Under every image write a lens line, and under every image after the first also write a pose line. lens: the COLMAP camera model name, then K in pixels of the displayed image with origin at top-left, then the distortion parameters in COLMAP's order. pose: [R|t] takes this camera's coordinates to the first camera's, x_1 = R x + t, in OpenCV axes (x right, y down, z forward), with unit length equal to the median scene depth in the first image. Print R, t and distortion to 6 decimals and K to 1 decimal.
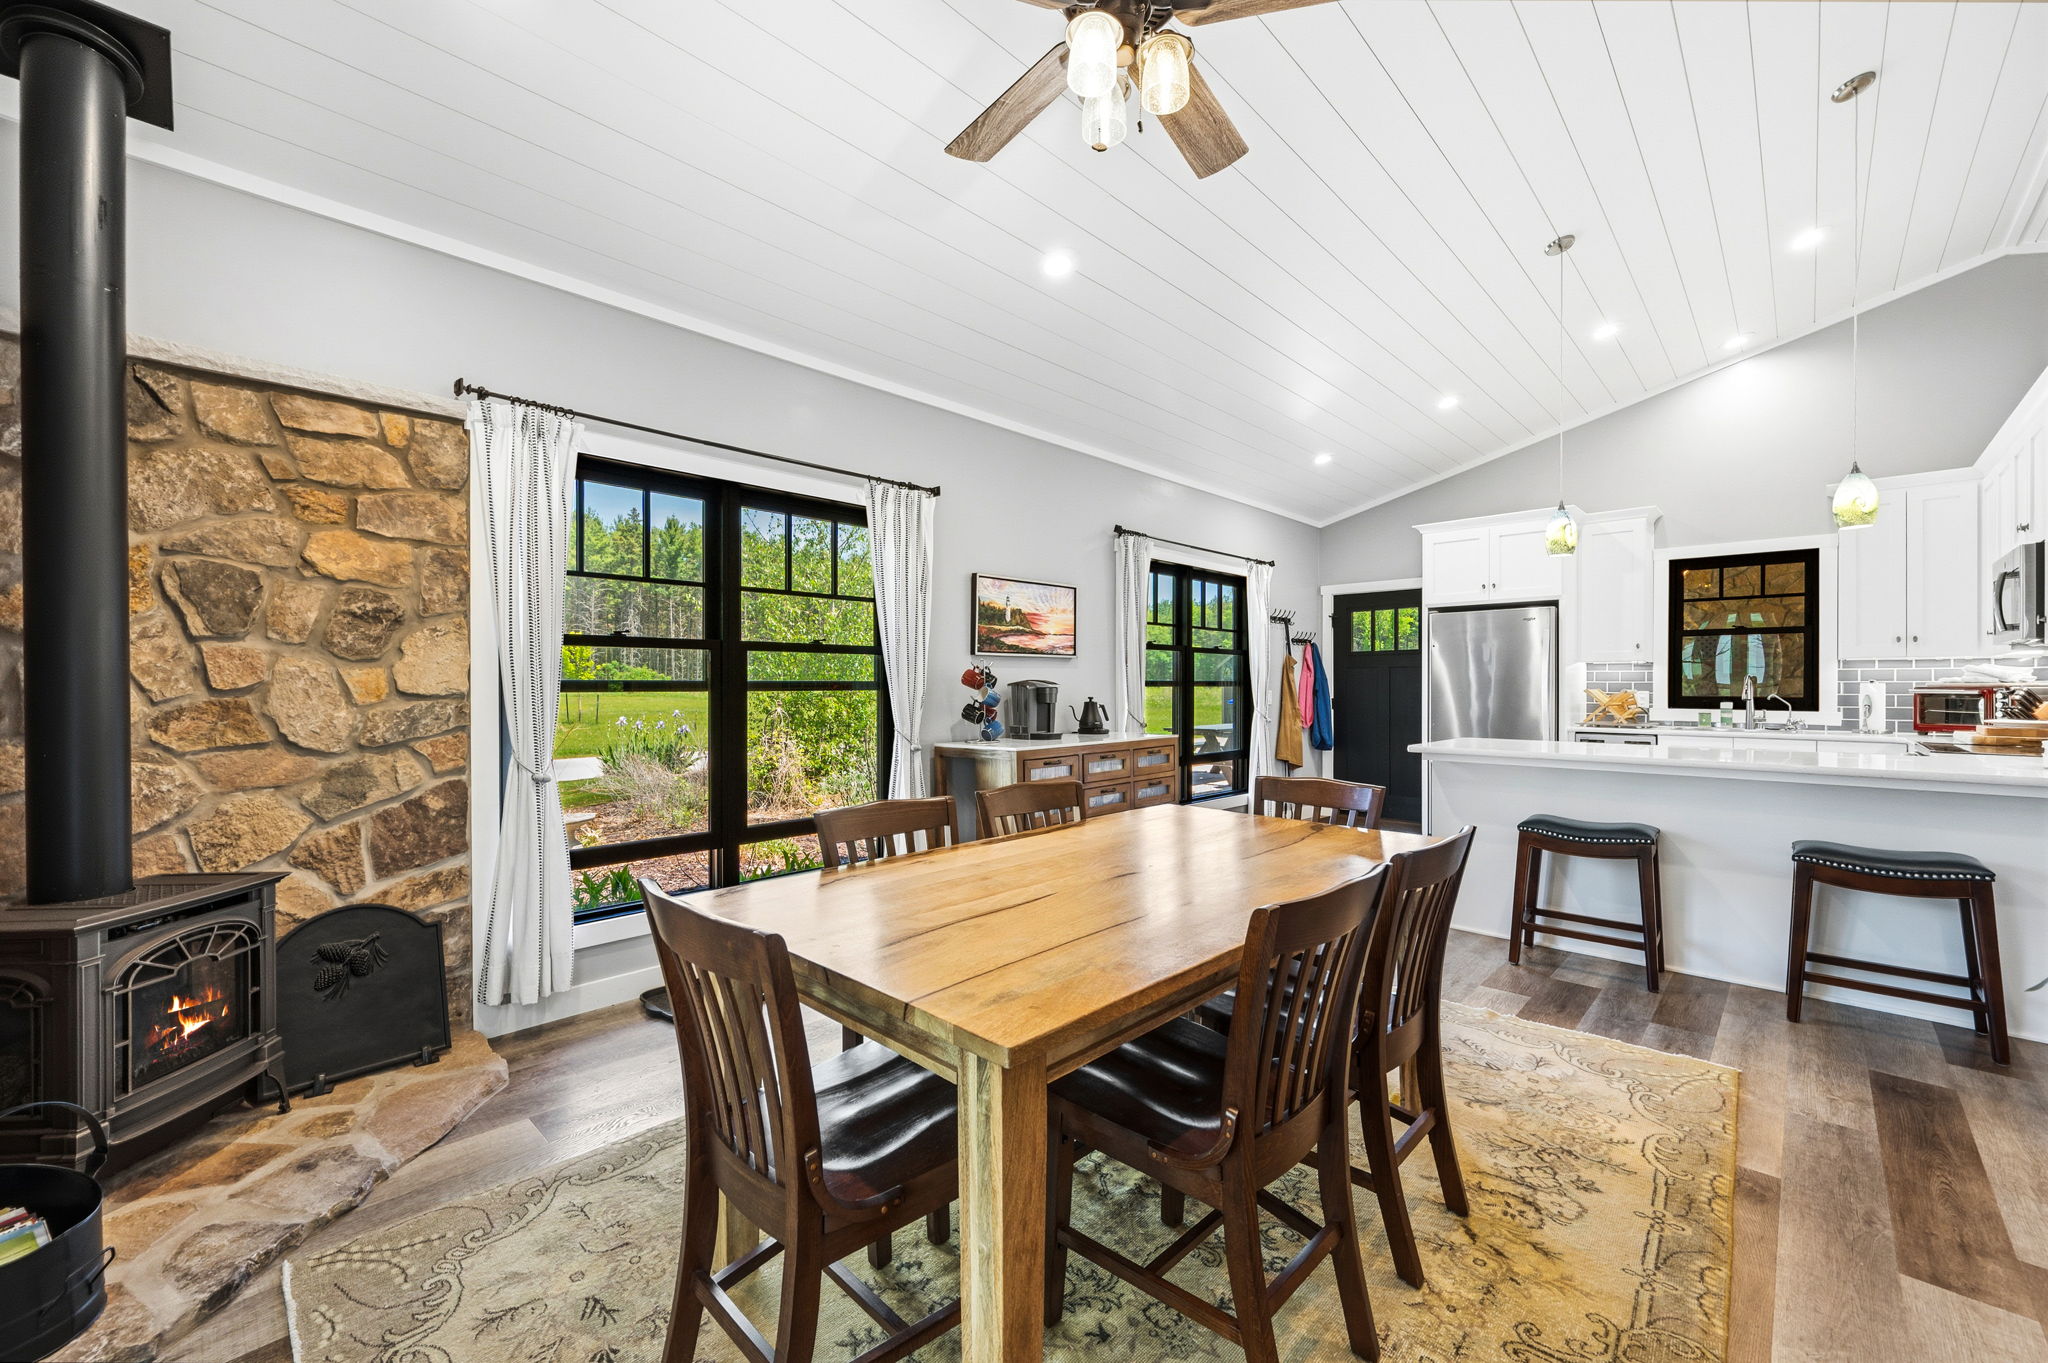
lens RADIAL K [[814.2, 0, 1024.0], [0, 814.2, 681.5], [0, 0, 1]] dist [-0.000853, -0.000175]
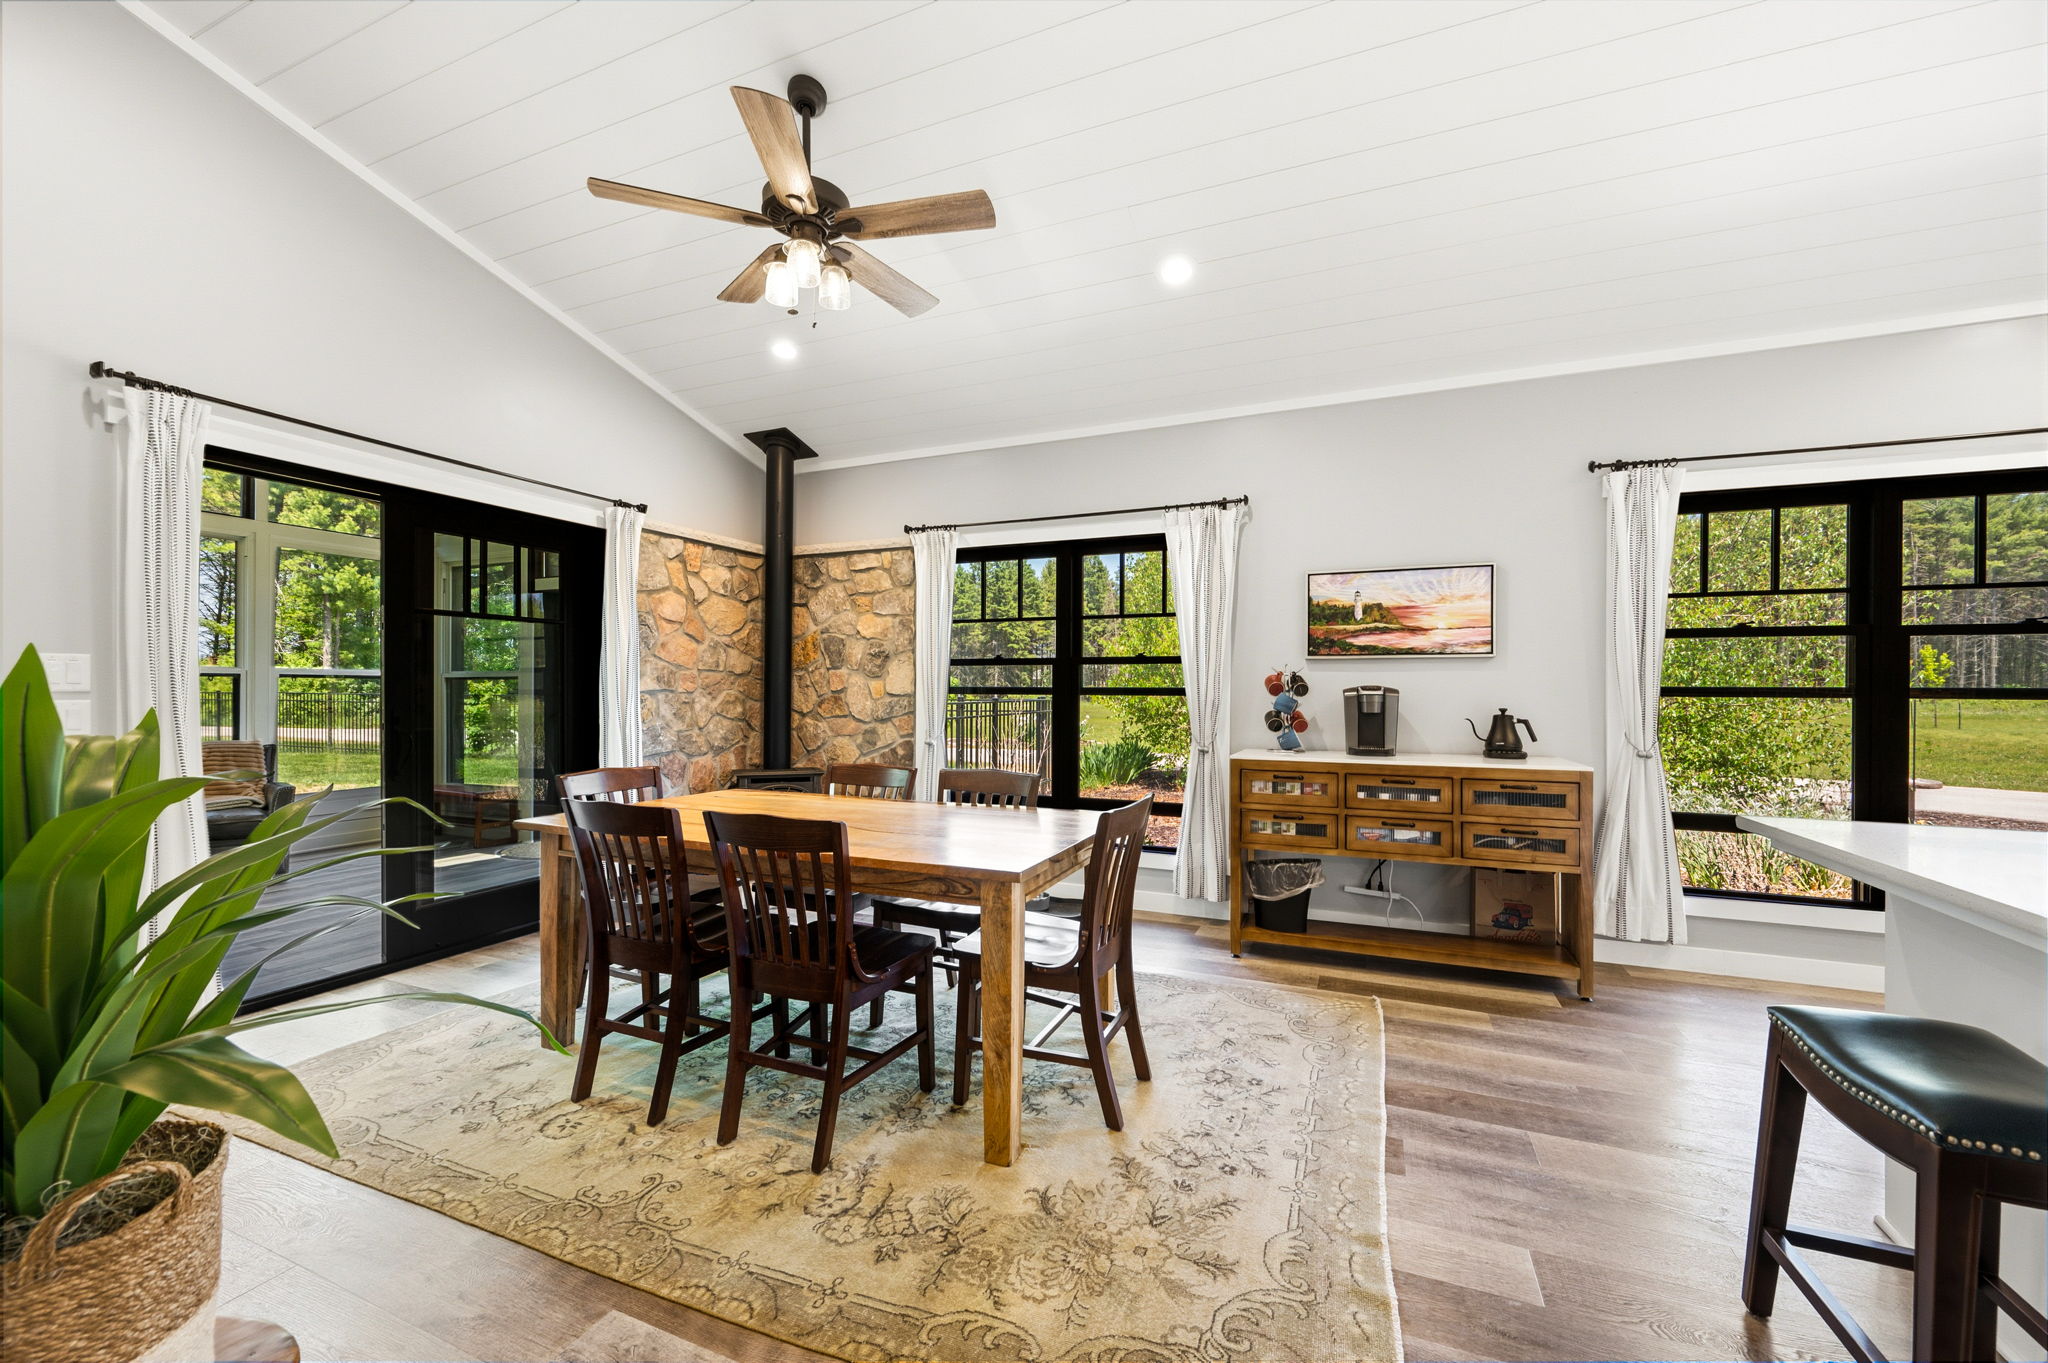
lens RADIAL K [[806.1, 0, 1025.1], [0, 806.1, 686.0], [0, 0, 1]] dist [-0.000884, -0.000147]
pose [[0.356255, -0.001277, -0.934388, 1.127674], [-0.000193, 0.999999, -0.001440, -0.000496], [0.934389, 0.000693, 0.356254, 0.593654]]
